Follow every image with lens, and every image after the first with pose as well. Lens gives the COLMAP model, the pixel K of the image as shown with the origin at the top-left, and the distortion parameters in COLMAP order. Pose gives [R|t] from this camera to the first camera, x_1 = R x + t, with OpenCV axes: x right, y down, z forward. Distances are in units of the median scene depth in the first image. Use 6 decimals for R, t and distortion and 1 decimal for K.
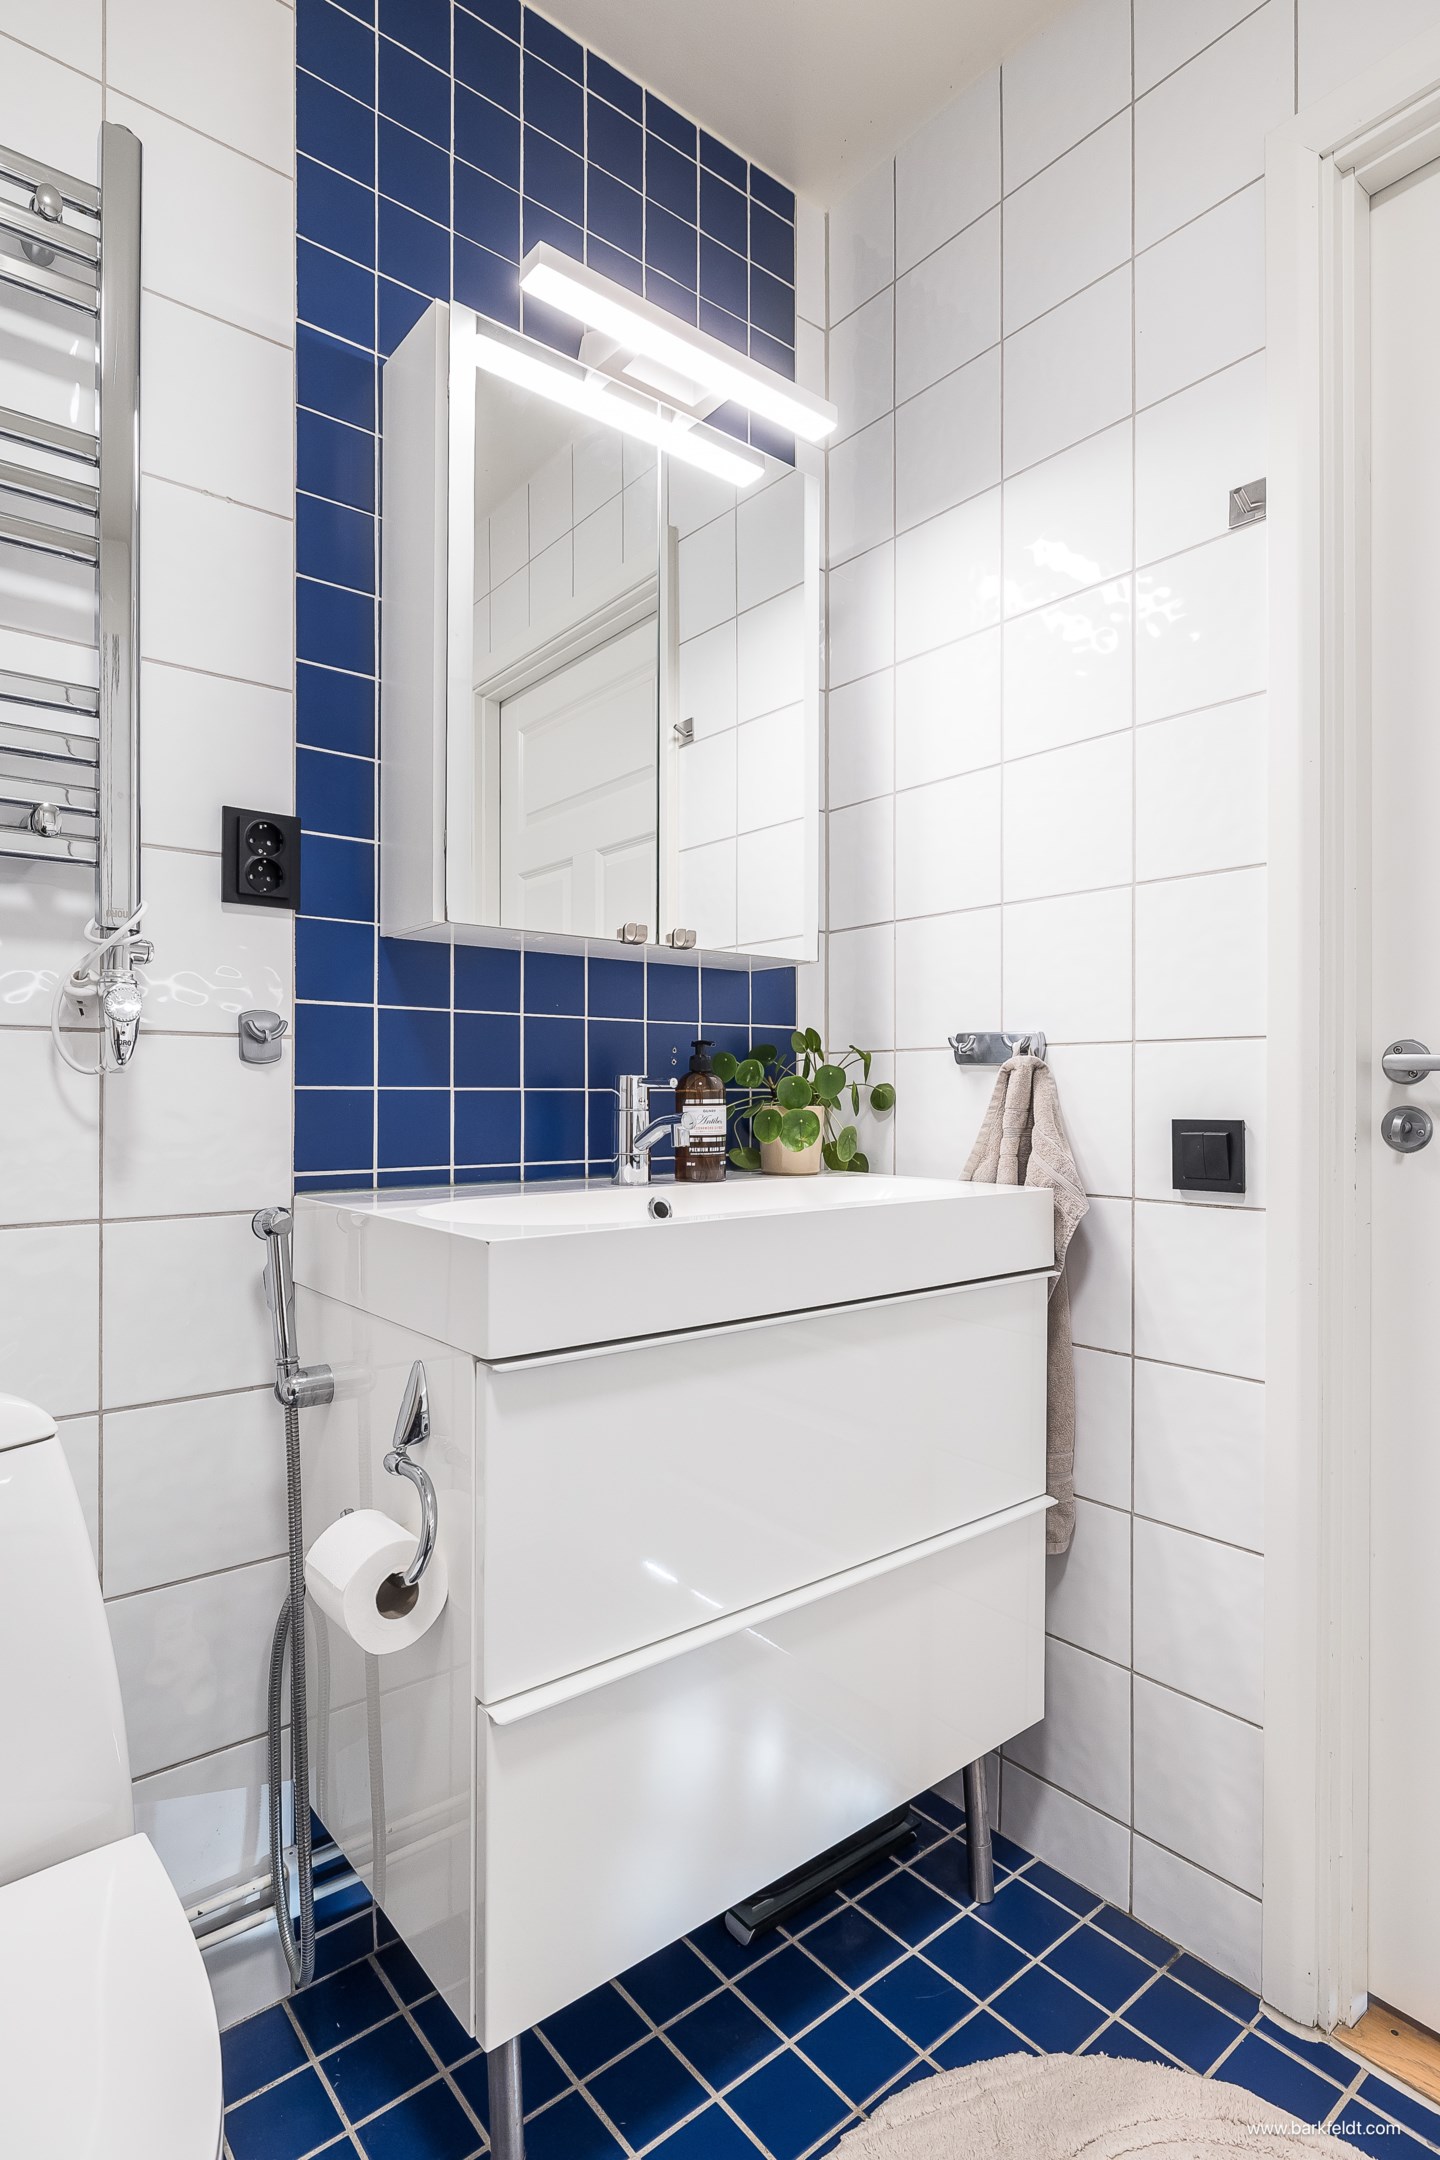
lens RADIAL K [[1121.7, 0, 720.0], [0, 1121.7, 1080.0], [0, 0, 1]] dist [0.006861, 0.000966]
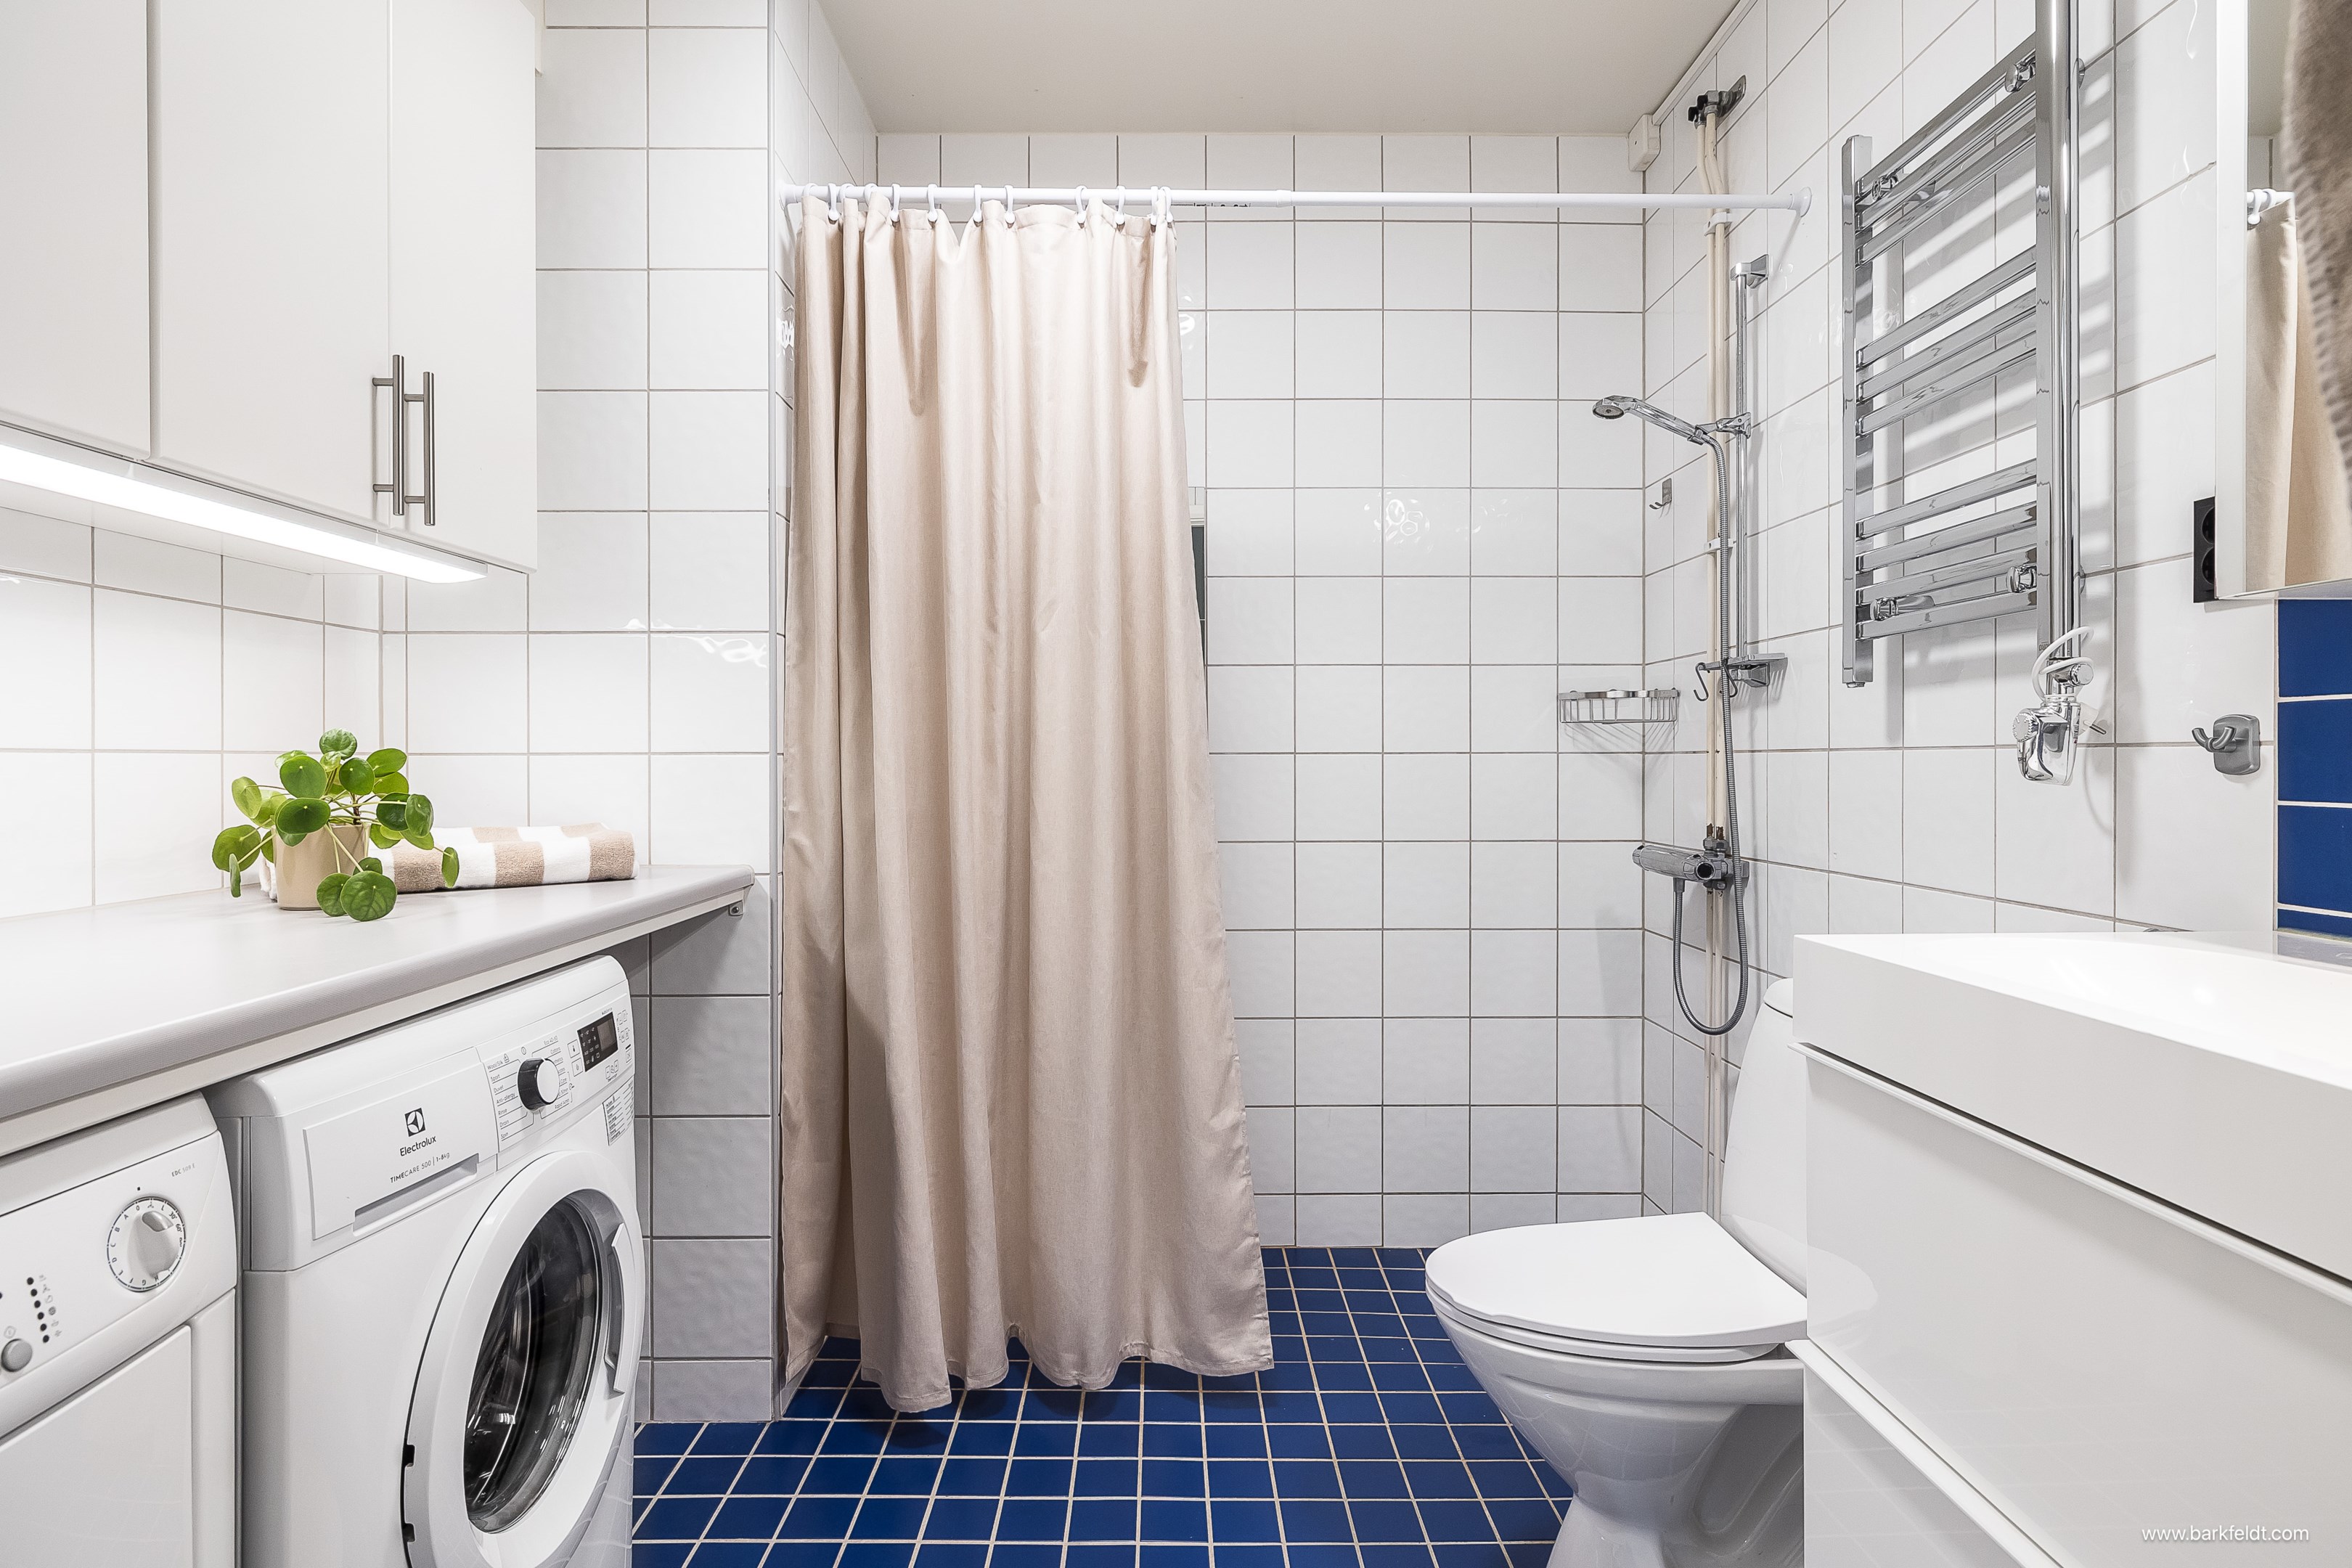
lens RADIAL K [[1221.4, 0, 1178.2], [0, 1221.4, 770.9], [0, 0, 1]] dist [0.006861, 0.000966]
pose [[-0.626242, 0.000097, -0.779628, 0.864333], [-0.002833, 0.999993, 0.002401, -0.017112], [0.779623, 0.003713, -0.626238, 0.944115]]
